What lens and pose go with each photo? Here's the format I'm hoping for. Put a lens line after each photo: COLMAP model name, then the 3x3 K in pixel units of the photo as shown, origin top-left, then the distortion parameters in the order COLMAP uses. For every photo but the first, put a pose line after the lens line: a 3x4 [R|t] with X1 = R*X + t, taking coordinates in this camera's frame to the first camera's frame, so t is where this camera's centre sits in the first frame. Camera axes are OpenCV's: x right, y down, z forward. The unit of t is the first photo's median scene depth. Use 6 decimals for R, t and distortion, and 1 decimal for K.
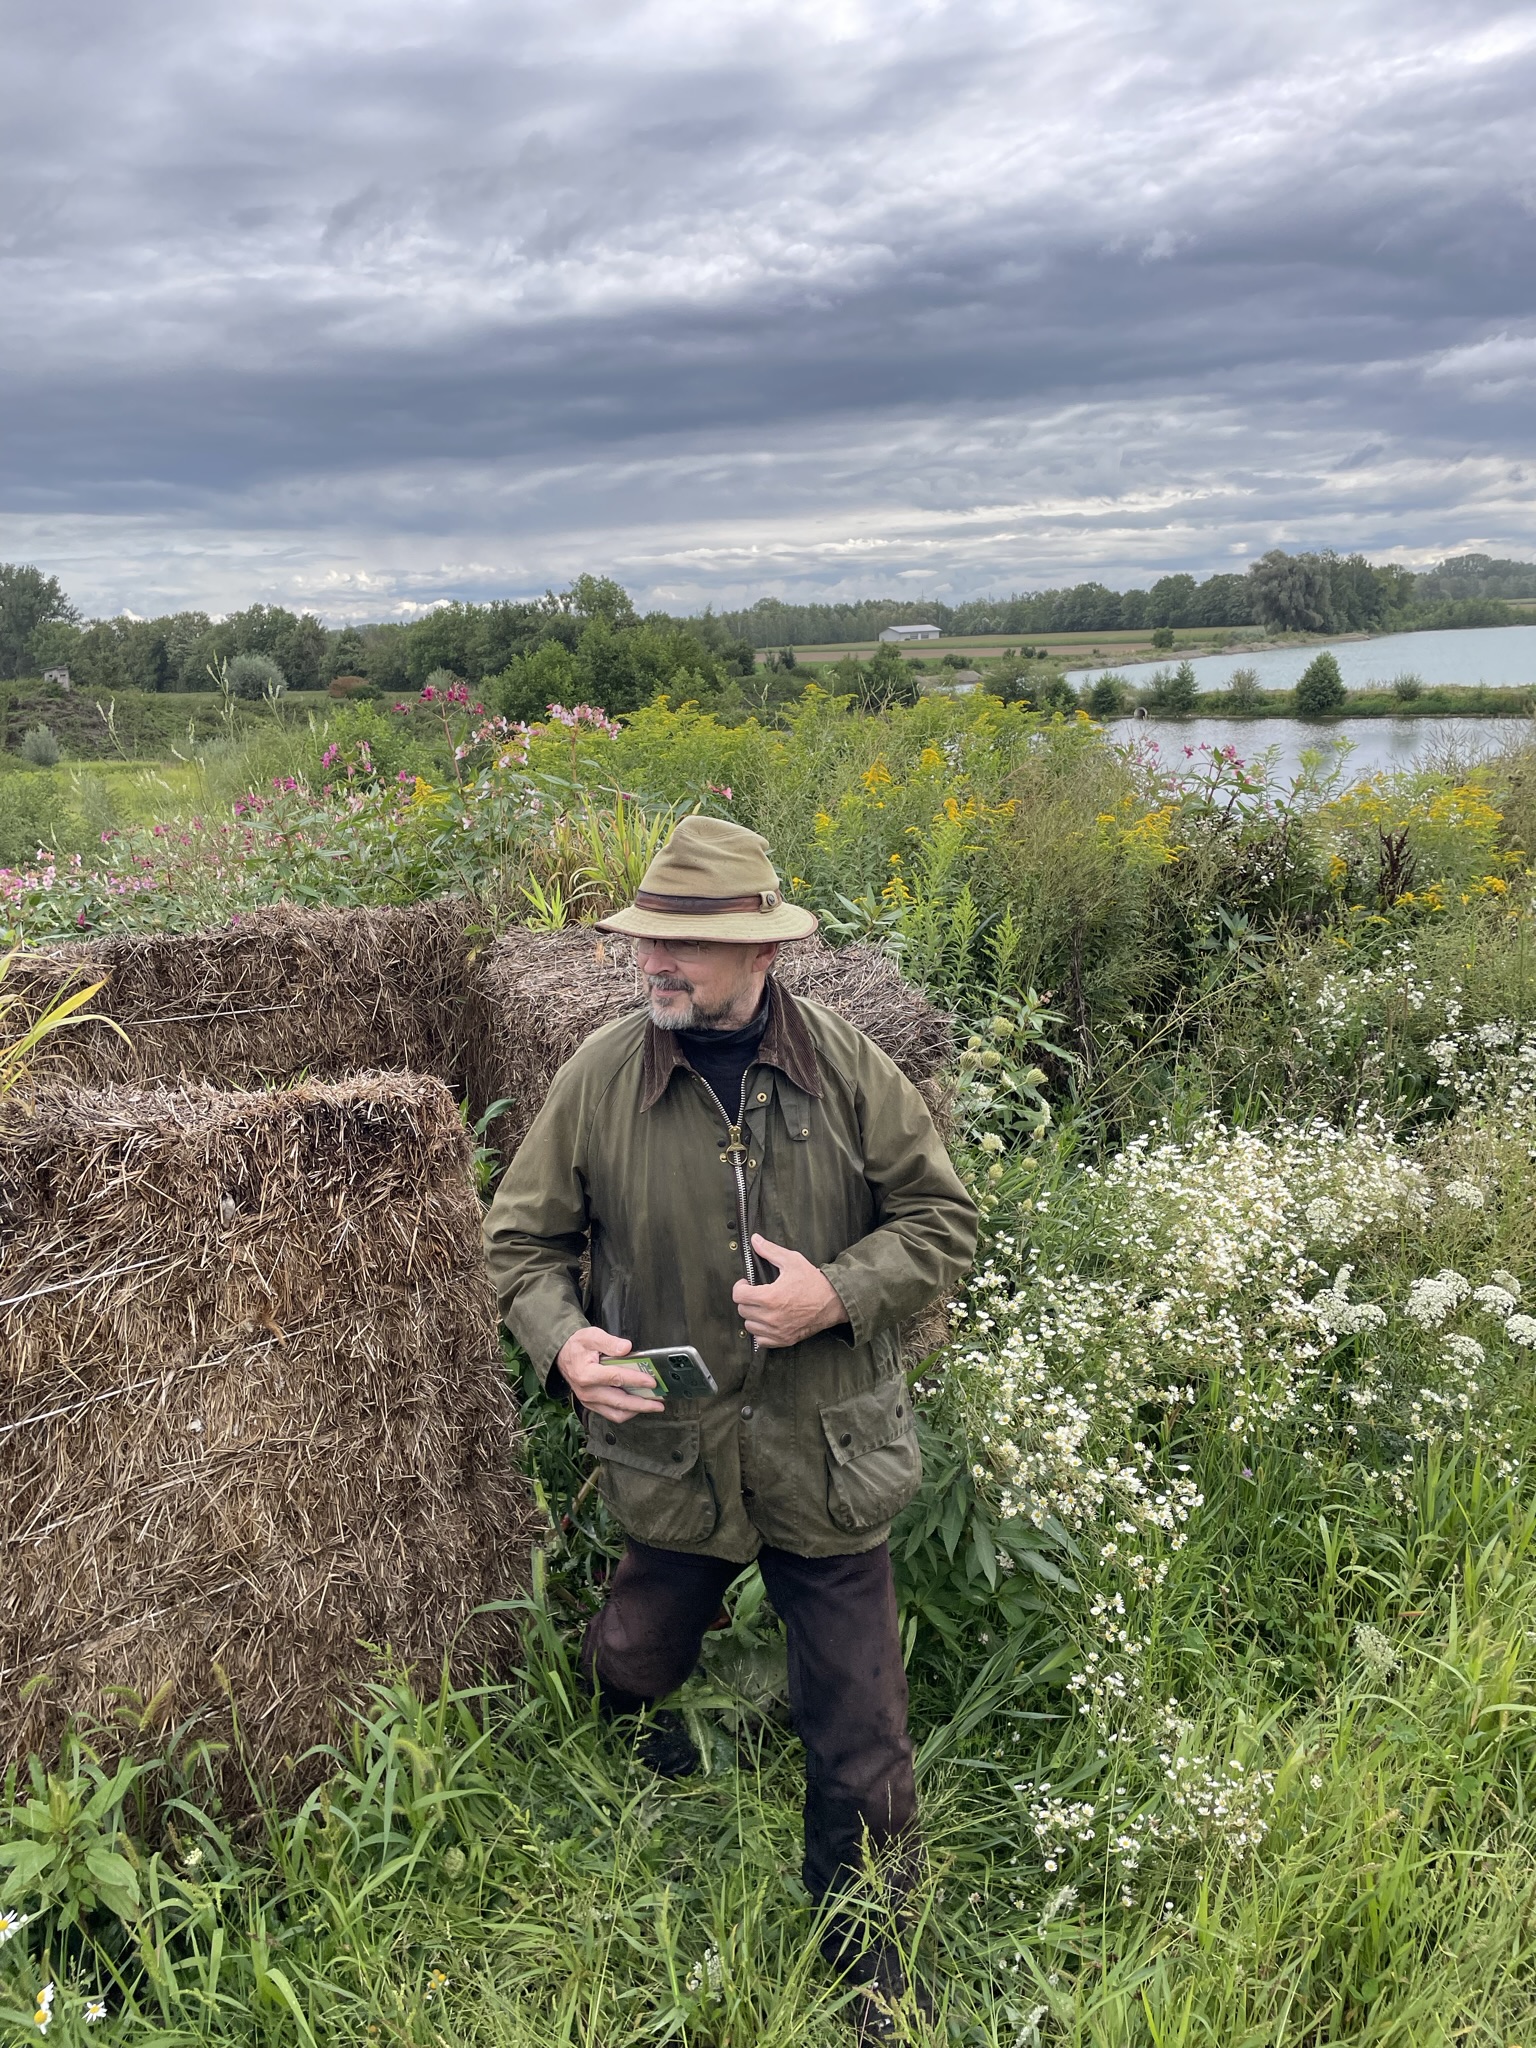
lens RADIAL K [[1508.4, 0, 773.7], [0, 1508.4, 1009.9], [0, 0, 1]] dist [0.069511, -0.081784]
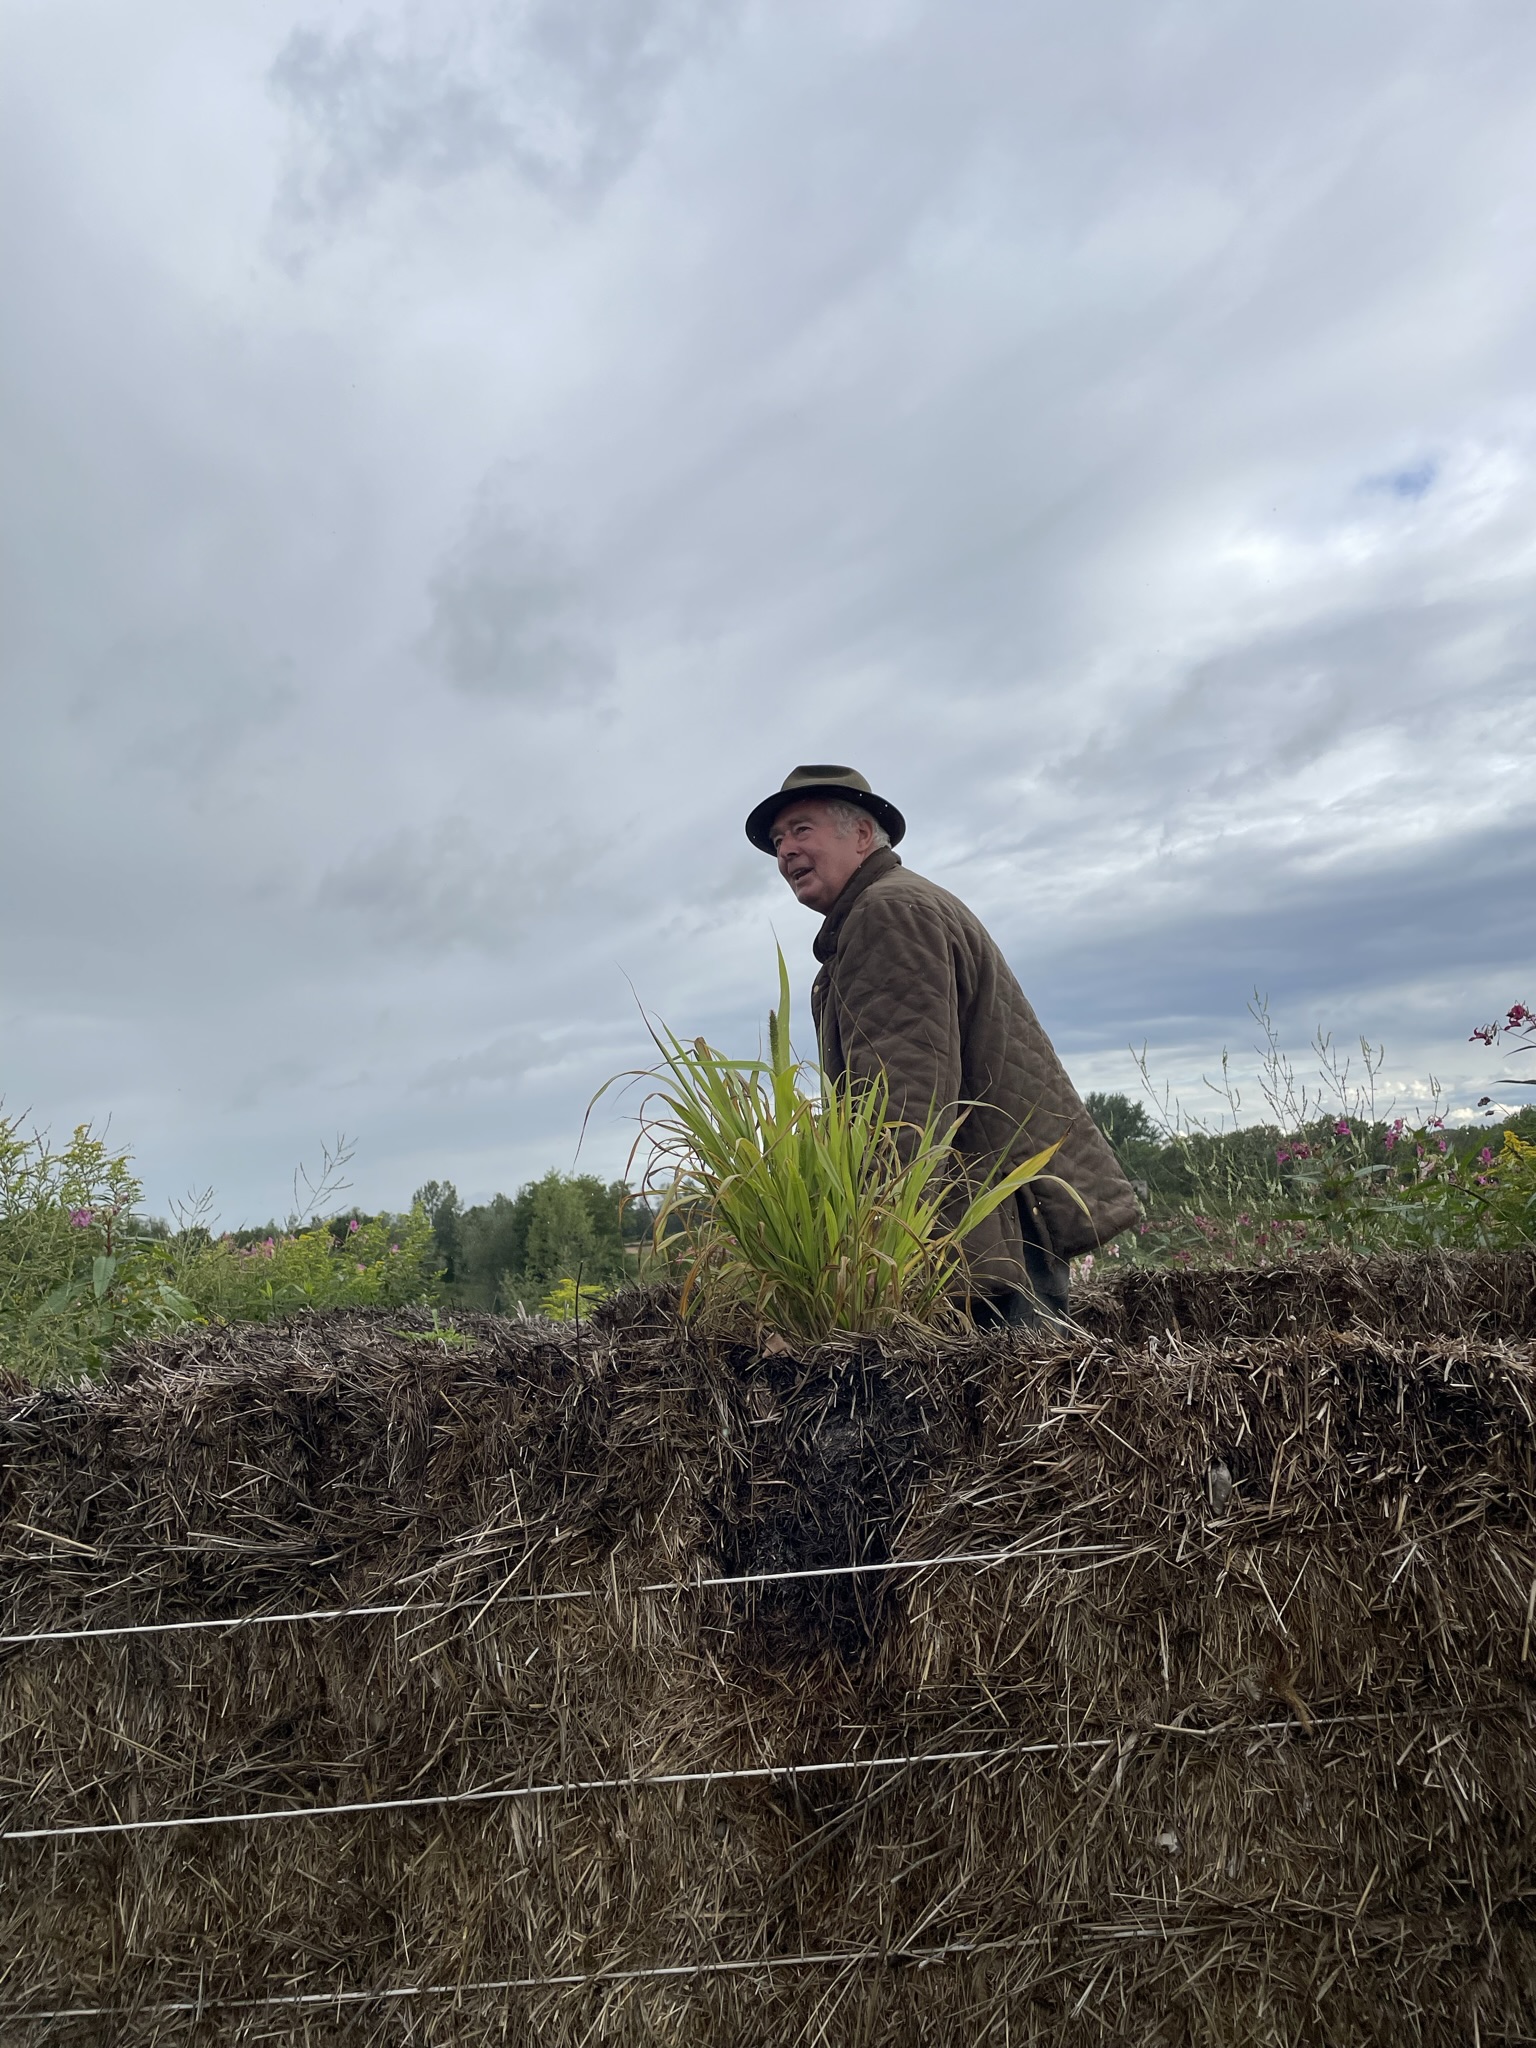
lens RADIAL K [[1508.4, 0, 786.8], [0, 1508.4, 1039.9], [0, 0, 1]] dist [0.069511, -0.081784]
pose [[0.788710, -0.101678, -0.606299, -0.087979], [-0.099818, 0.951961, -0.289495, 0.154205], [0.606608, 0.288847, 0.740672, 0.340801]]
